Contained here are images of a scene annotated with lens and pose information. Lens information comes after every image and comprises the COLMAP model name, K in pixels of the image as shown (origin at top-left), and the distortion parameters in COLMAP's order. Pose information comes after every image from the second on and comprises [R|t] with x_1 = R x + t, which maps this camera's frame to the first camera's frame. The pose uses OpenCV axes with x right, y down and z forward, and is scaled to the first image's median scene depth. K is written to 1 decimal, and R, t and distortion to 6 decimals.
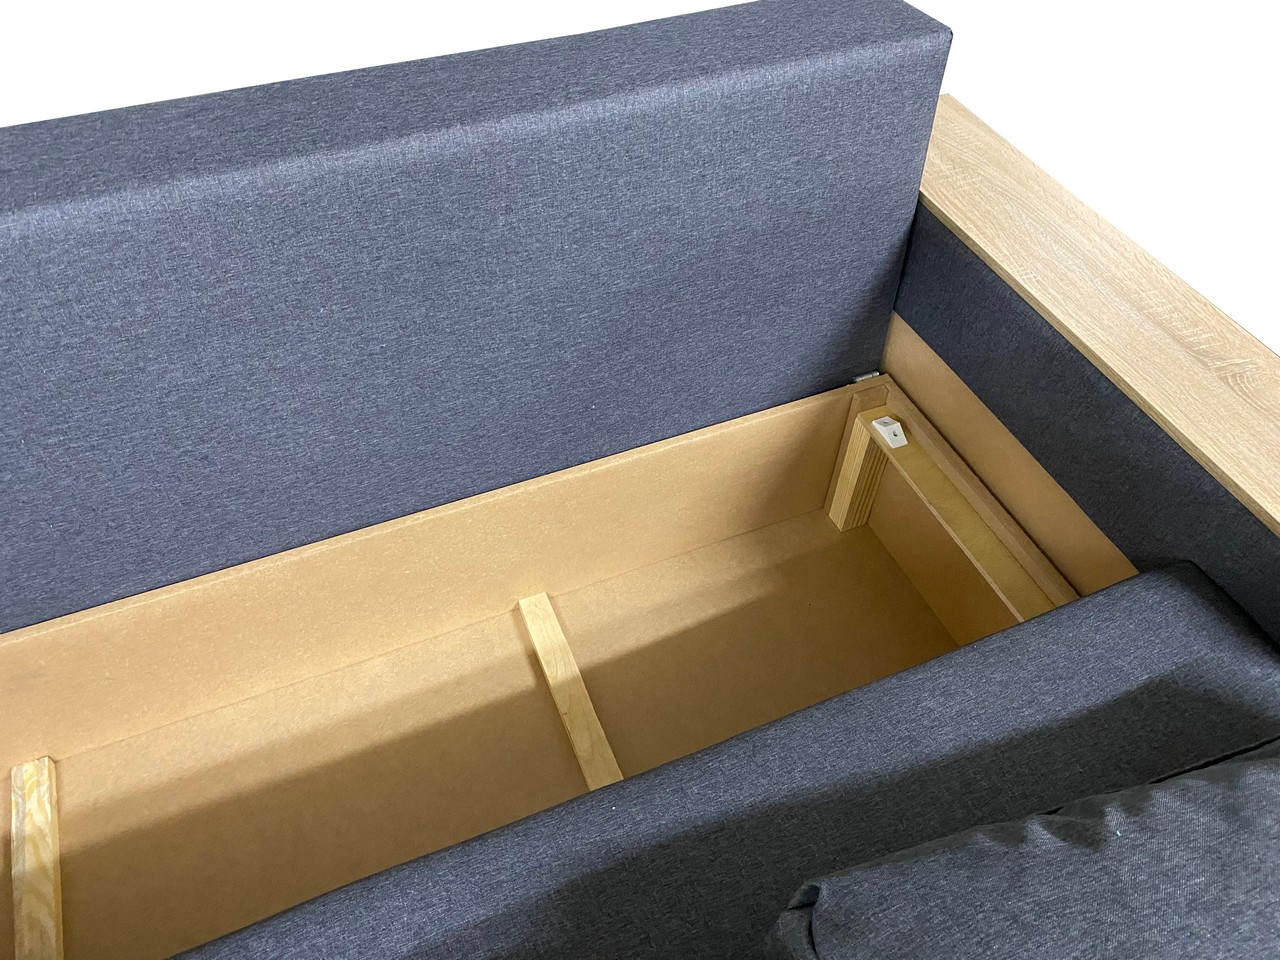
lens RADIAL K [[975.0, 0, 640.0], [0, 975.0, 480.0], [0, 0, 1]] dist [-0.001783, -0.007722]
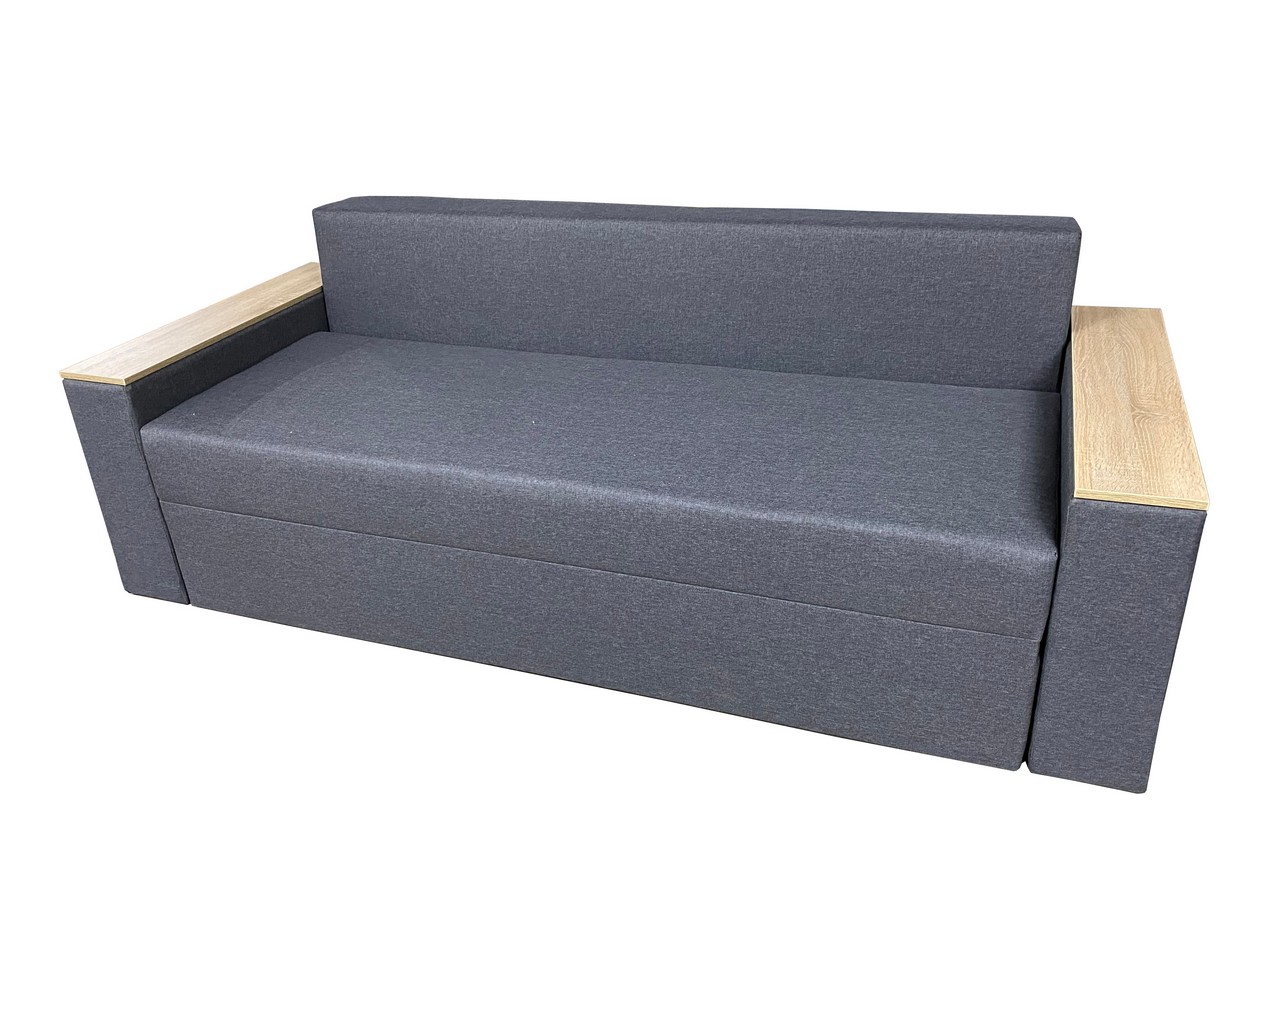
lens RADIAL K [[1034.1, 0, 617.8], [0, 1034.1, 509.9], [0, 0, 1]] dist [0.042720, -0.206103]
pose [[0.711361, 0.270384, -0.648736, 1.099145], [-0.481247, 0.860095, -0.169228, 0.700057], [0.512217, 0.432585, 0.741959, -0.600955]]
